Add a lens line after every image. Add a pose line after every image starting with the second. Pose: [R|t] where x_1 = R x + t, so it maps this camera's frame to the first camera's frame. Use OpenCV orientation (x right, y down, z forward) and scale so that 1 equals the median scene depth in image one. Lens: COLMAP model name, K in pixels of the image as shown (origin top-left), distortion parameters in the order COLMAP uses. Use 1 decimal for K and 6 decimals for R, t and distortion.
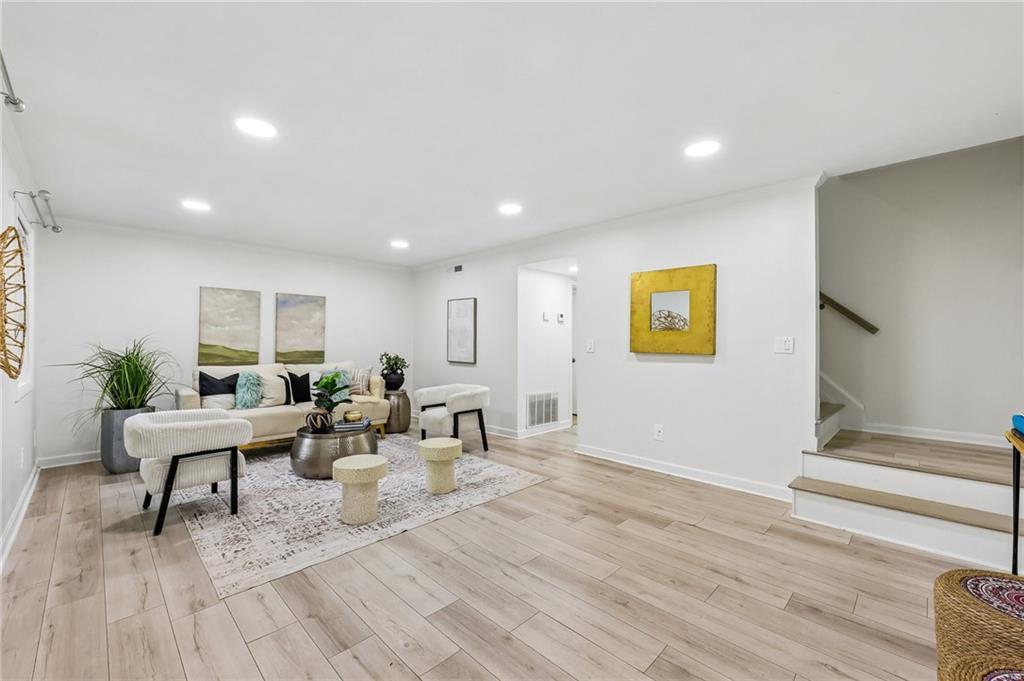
lens RADIAL K [[419.2, 0, 509.5], [0, 419.2, 338.6], [0, 0, 1]] dist [-0.000027, 0.000370]
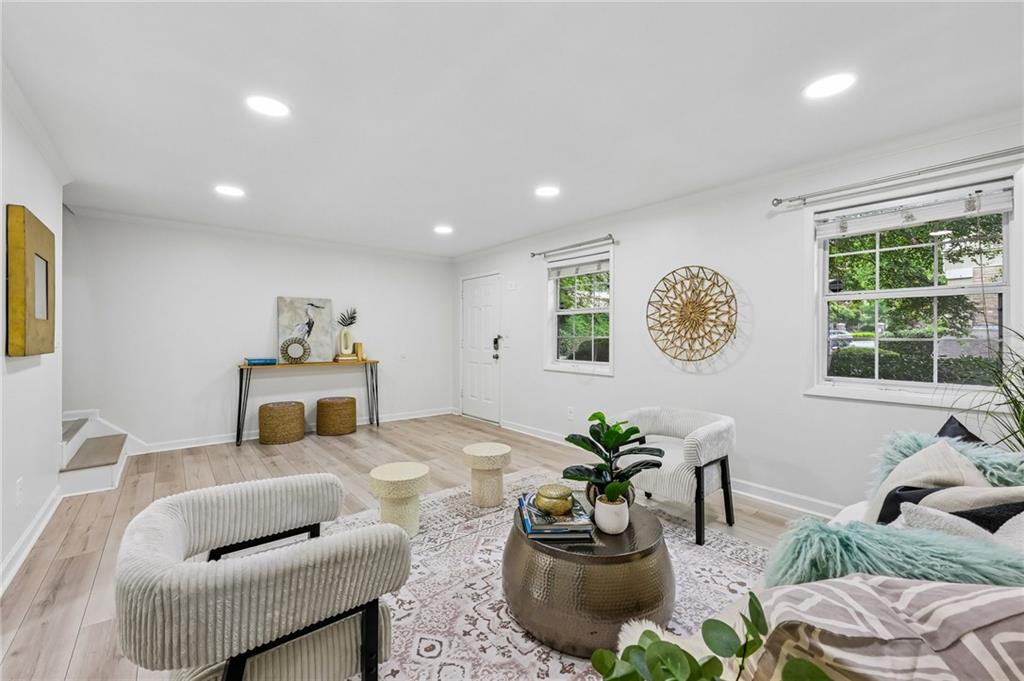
lens RADIAL K [[419.2, 0, 509.5], [0, 419.2, 338.6], [0, 0, 1]] dist [-0.000027, 0.000370]
pose [[-0.994937, -0.005438, 0.100358, -0.336294], [-0.005755, 0.999979, -0.002871, 0.009741], [-0.100340, -0.003434, -0.994947, 1.337794]]
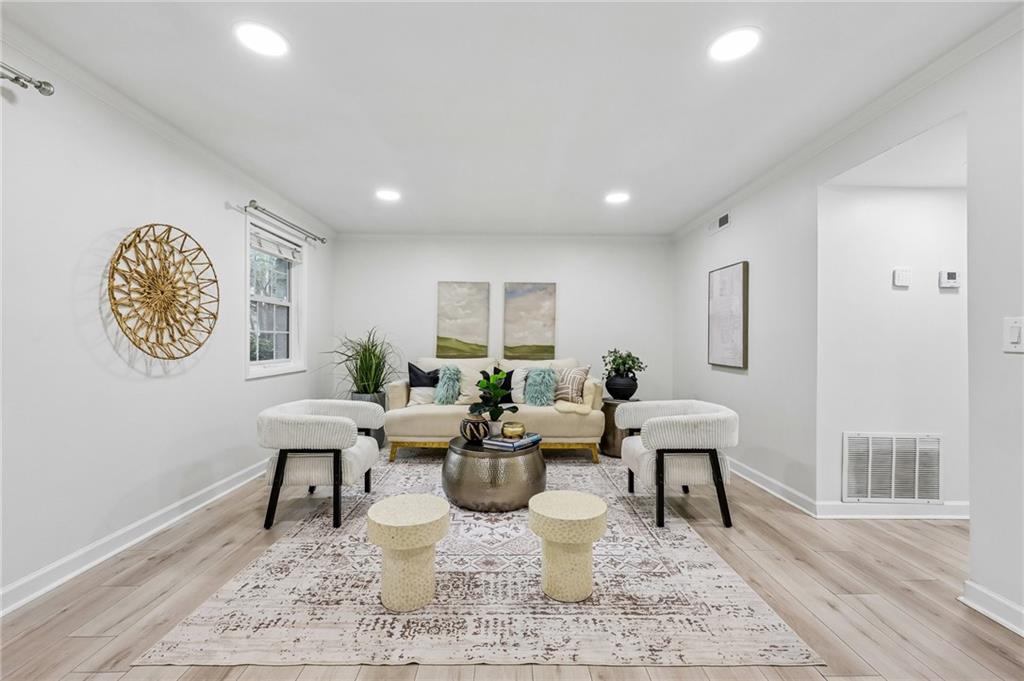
lens RADIAL K [[422.9, 0, 507.2], [0, 422.9, 339.8], [0, 0, 1]] dist [-0.001900, 0.000023]
pose [[0.710646, 0.000398, -0.703550, 0.135928], [0.000561, 0.999999, 0.001133, 0.021266], [0.703550, -0.001200, 0.710645, 0.419082]]
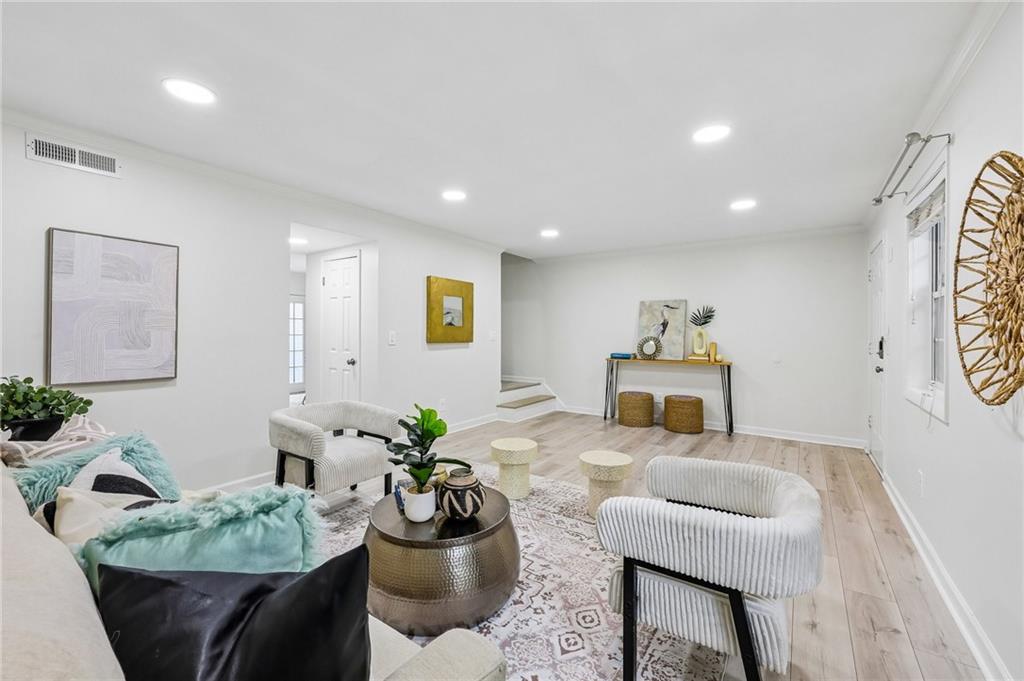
lens RADIAL K [[419.2, 0, 509.5], [0, 419.2, 338.6], [0, 0, 1]] dist [-0.000027, 0.000370]
pose [[-0.174601, -0.018037, 0.984474, -0.834398], [-0.013979, 0.999777, 0.015838, -0.001182], [-0.984540, -0.010996, -0.174814, 0.911266]]
